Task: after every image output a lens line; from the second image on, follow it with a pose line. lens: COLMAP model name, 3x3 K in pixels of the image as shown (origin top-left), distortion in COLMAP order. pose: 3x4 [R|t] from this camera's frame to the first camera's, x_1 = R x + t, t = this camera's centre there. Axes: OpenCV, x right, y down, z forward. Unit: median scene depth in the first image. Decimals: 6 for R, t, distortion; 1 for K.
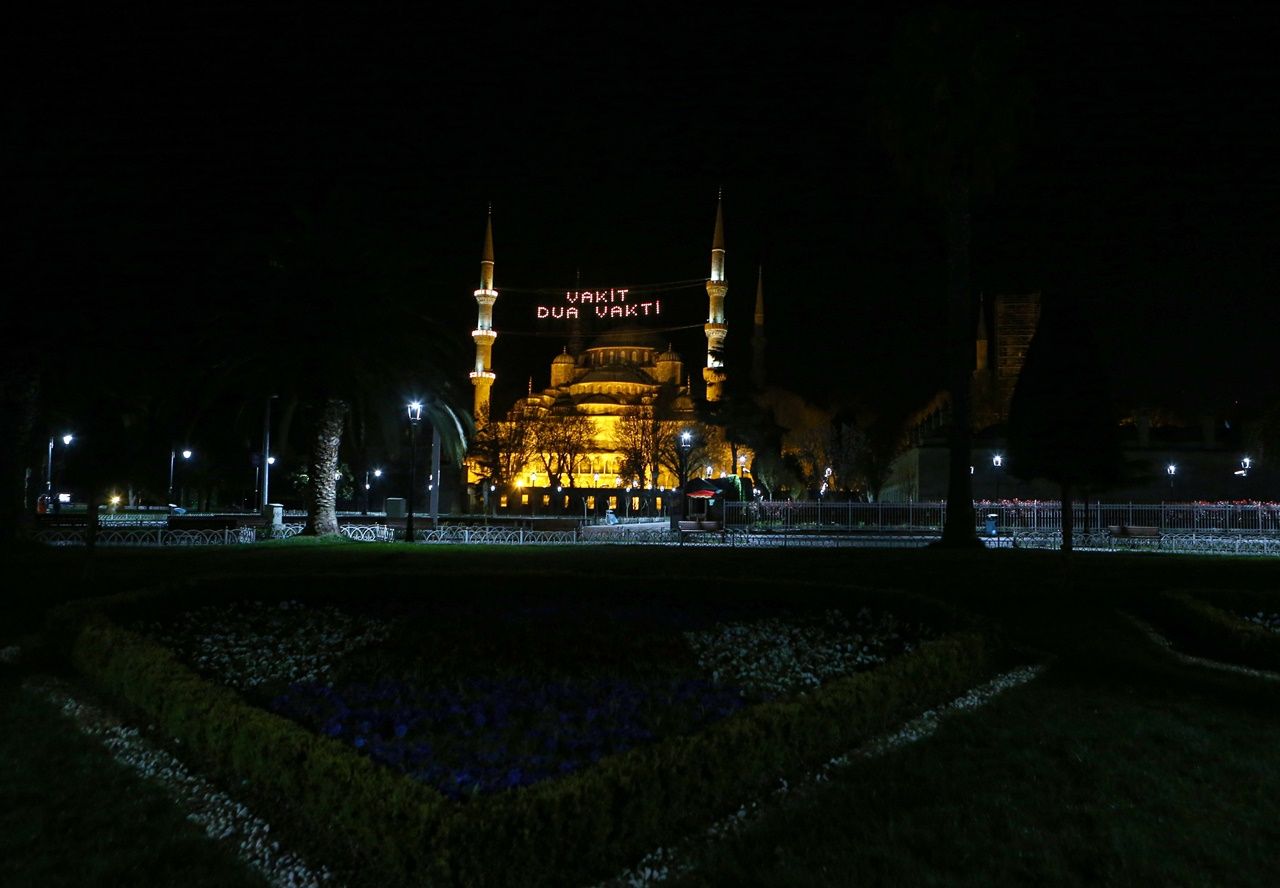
lens RADIAL K [[992.3, 0, 660.6], [0, 992.3, 420.9], [0, 0, 1]] dist [-0.030316, 0.000405]
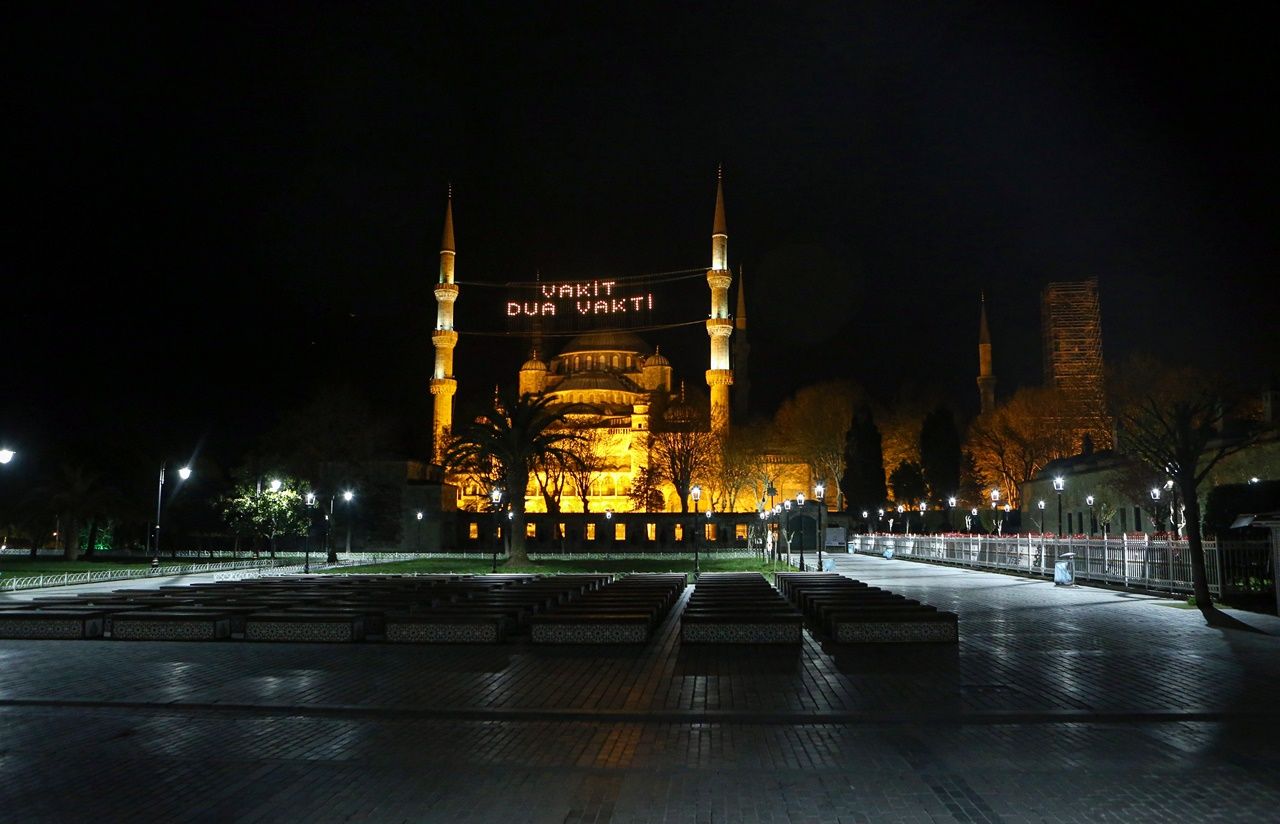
lens RADIAL K [[927.8, 0, 640.0], [0, 927.8, 412.0], [0, 0, 1]] dist [-0.063675, 0.000368]
pose [[0.996564, -0.010733, 0.082131, -0.077767], [0.014000, 0.999129, -0.039307, 0.012808], [-0.081637, 0.040322, 0.995846, 0.199171]]
